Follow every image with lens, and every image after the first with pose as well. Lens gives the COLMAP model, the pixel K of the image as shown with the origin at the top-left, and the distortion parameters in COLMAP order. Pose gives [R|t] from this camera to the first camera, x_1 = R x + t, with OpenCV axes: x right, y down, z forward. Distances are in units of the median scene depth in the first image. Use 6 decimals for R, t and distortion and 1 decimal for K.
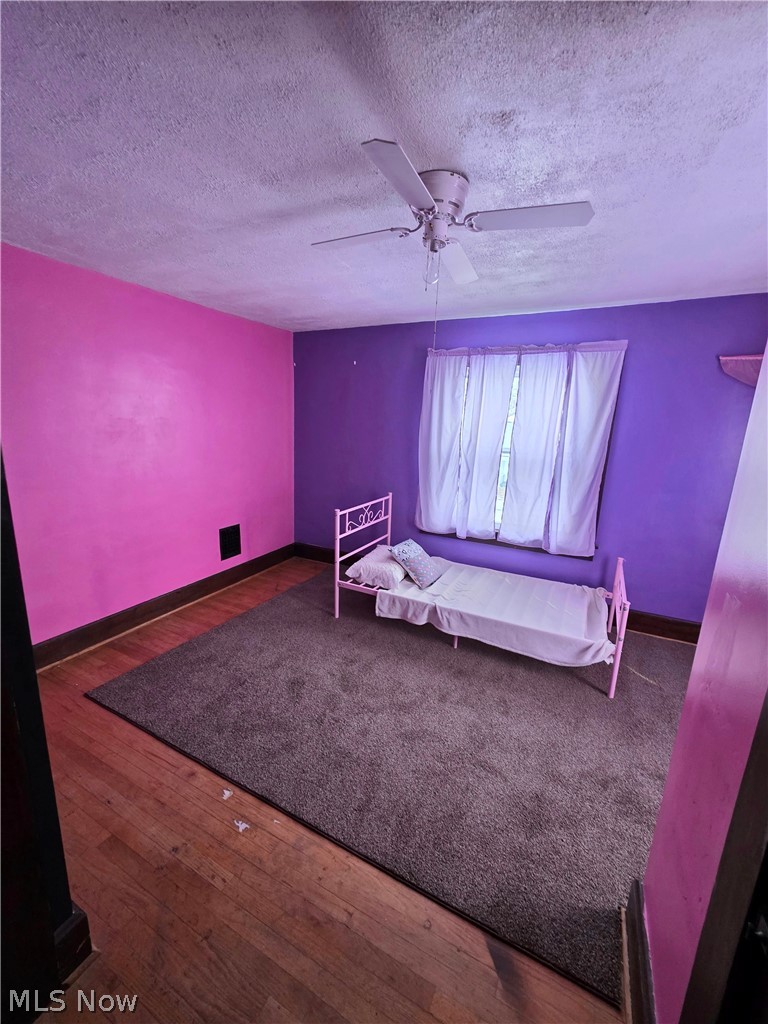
lens RADIAL K [[417.0, 0, 384.7], [0, 417.0, 515.6], [0, 0, 1]] dist [-0.001602, -0.000121]
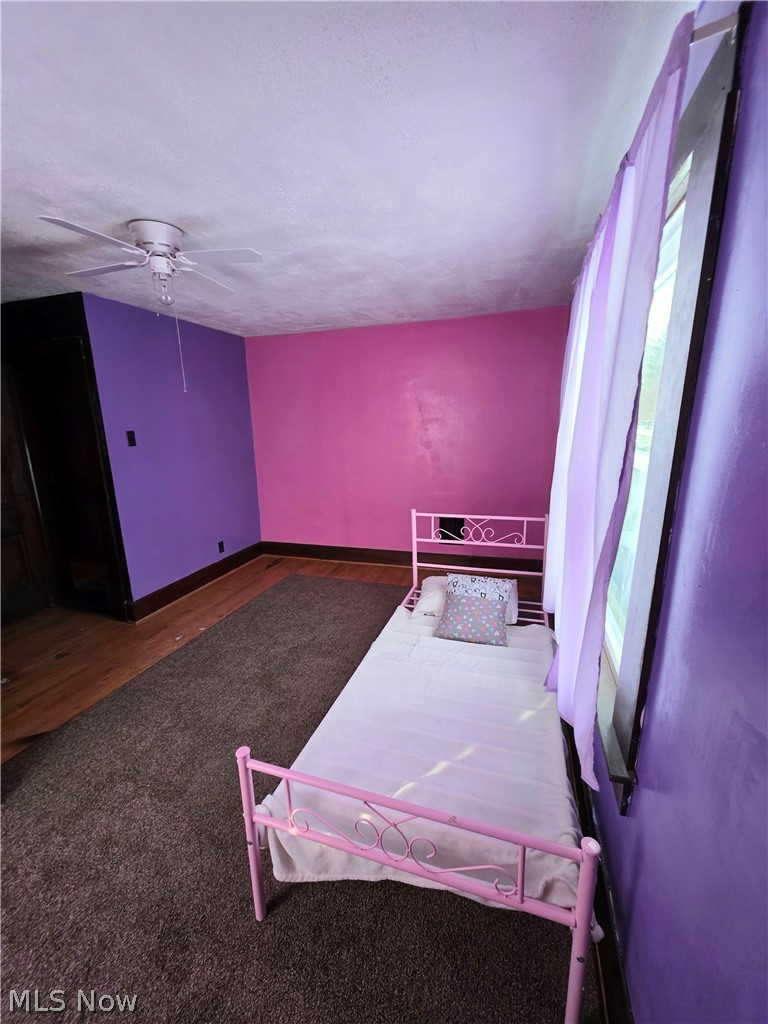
lens RADIAL K [[417.0, 0, 384.7], [0, 417.0, 515.6], [0, 0, 1]] dist [-0.001602, -0.000121]
pose [[0.135029, 0.185765, -0.973272, 0.780274], [-0.183090, 0.970031, 0.159744, -0.137132], [0.973779, 0.156627, 0.164994, 0.776972]]
